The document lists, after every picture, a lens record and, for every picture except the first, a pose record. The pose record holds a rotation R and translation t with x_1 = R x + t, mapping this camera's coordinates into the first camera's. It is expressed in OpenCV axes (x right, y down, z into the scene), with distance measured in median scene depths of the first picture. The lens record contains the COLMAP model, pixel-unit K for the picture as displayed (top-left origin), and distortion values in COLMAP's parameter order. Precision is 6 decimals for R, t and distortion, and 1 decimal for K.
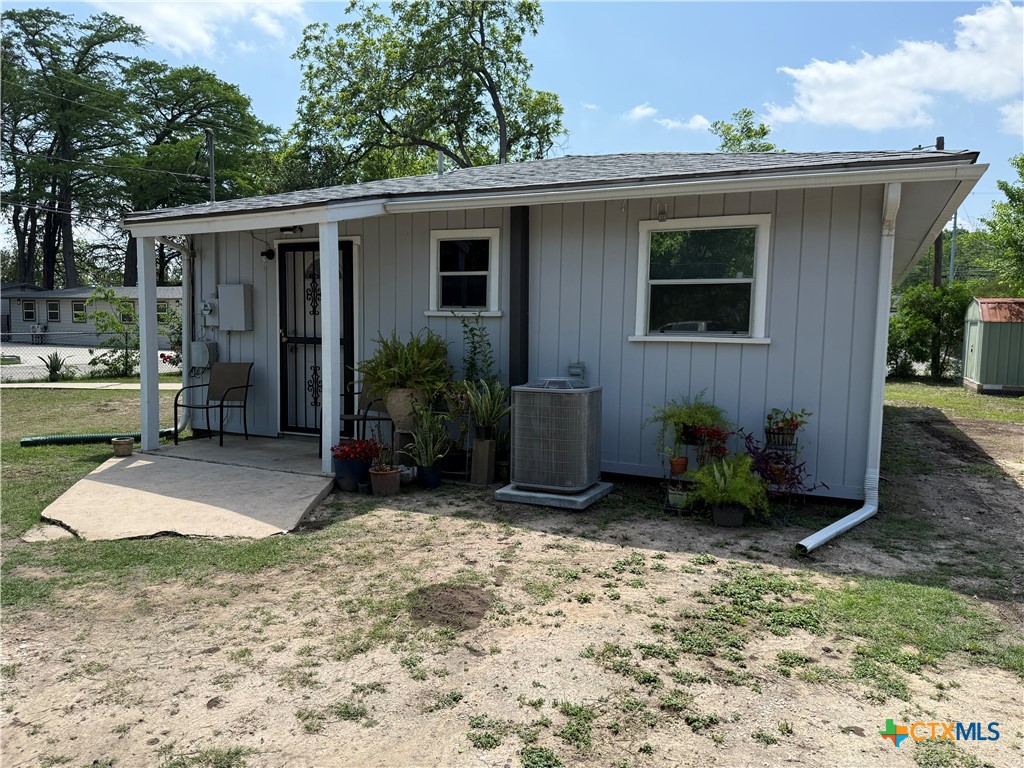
lens RADIAL K [[707.6, 0, 508.5], [0, 707.6, 394.8], [0, 0, 1]] dist [0.081520, -0.112193]
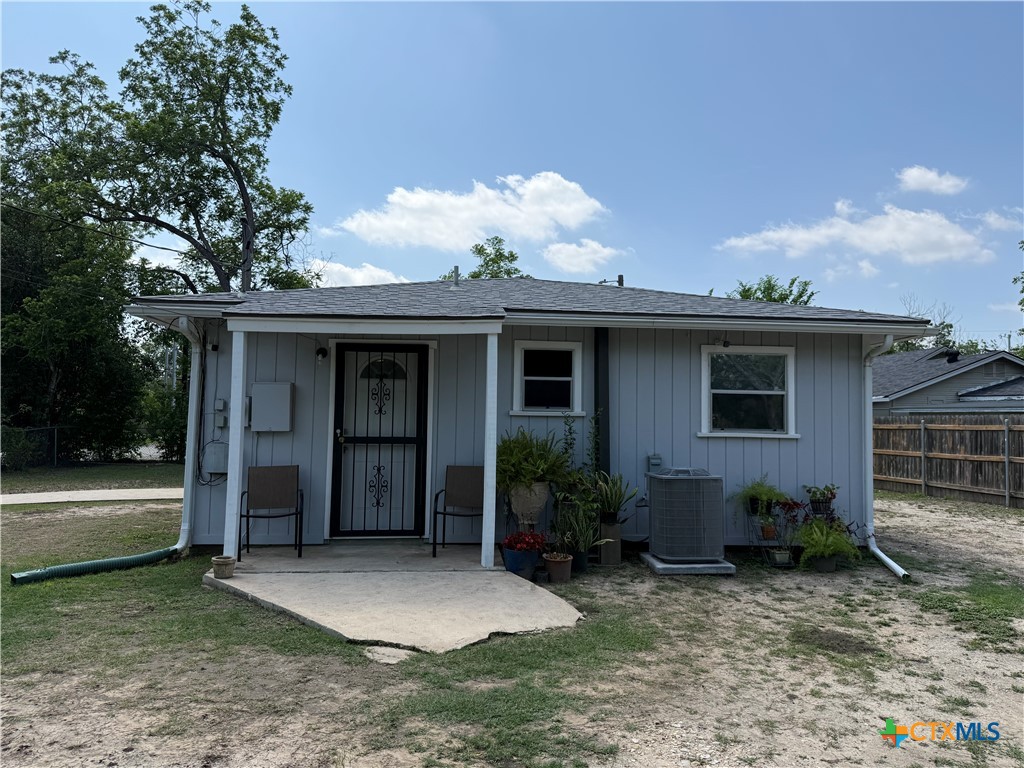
lens RADIAL K [[712.4, 0, 515.2], [0, 712.4, 388.8], [0, 0, 1]] dist [0.053677, -0.065319]
pose [[0.860452, 0.021245, 0.509088, -0.731310], [0.048377, 0.991211, -0.123130, -0.018120], [-0.507230, 0.130575, 0.851862, 0.062234]]
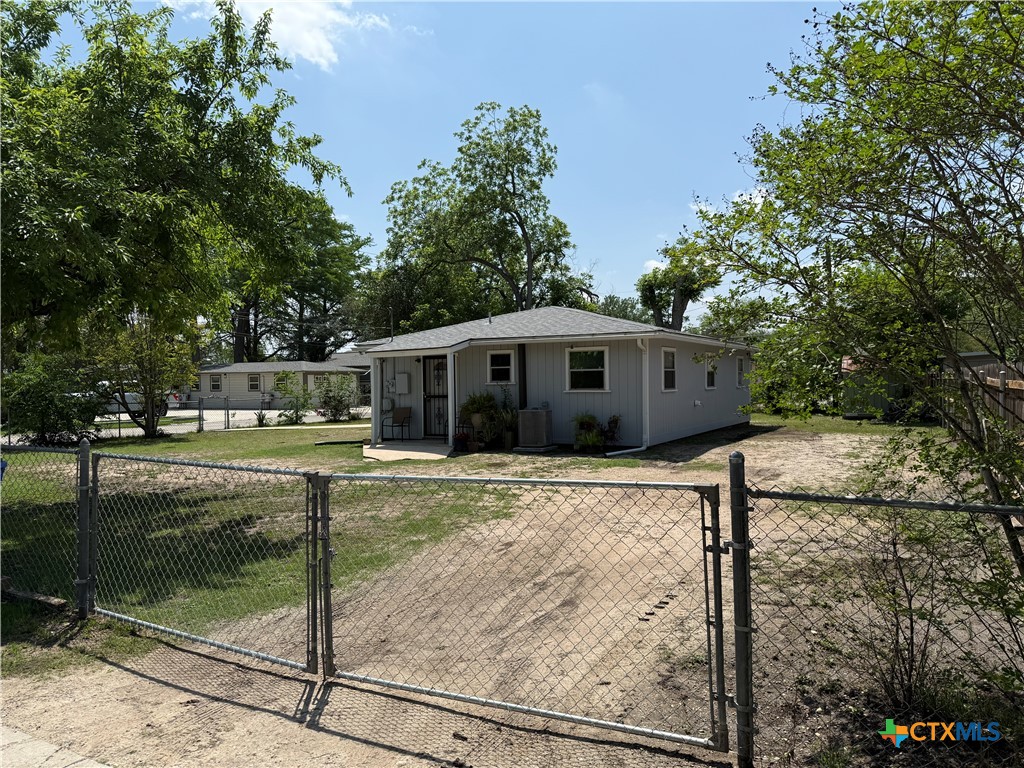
lens RADIAL K [[707.6, 0, 508.5], [0, 707.6, 394.8], [0, 0, 1]] dist [0.081520, -0.112193]
pose [[0.997353, -0.031277, -0.065645, 0.131998], [0.026164, 0.996660, -0.077362, 0.124292], [0.067845, 0.075440, 0.994840, -1.546649]]
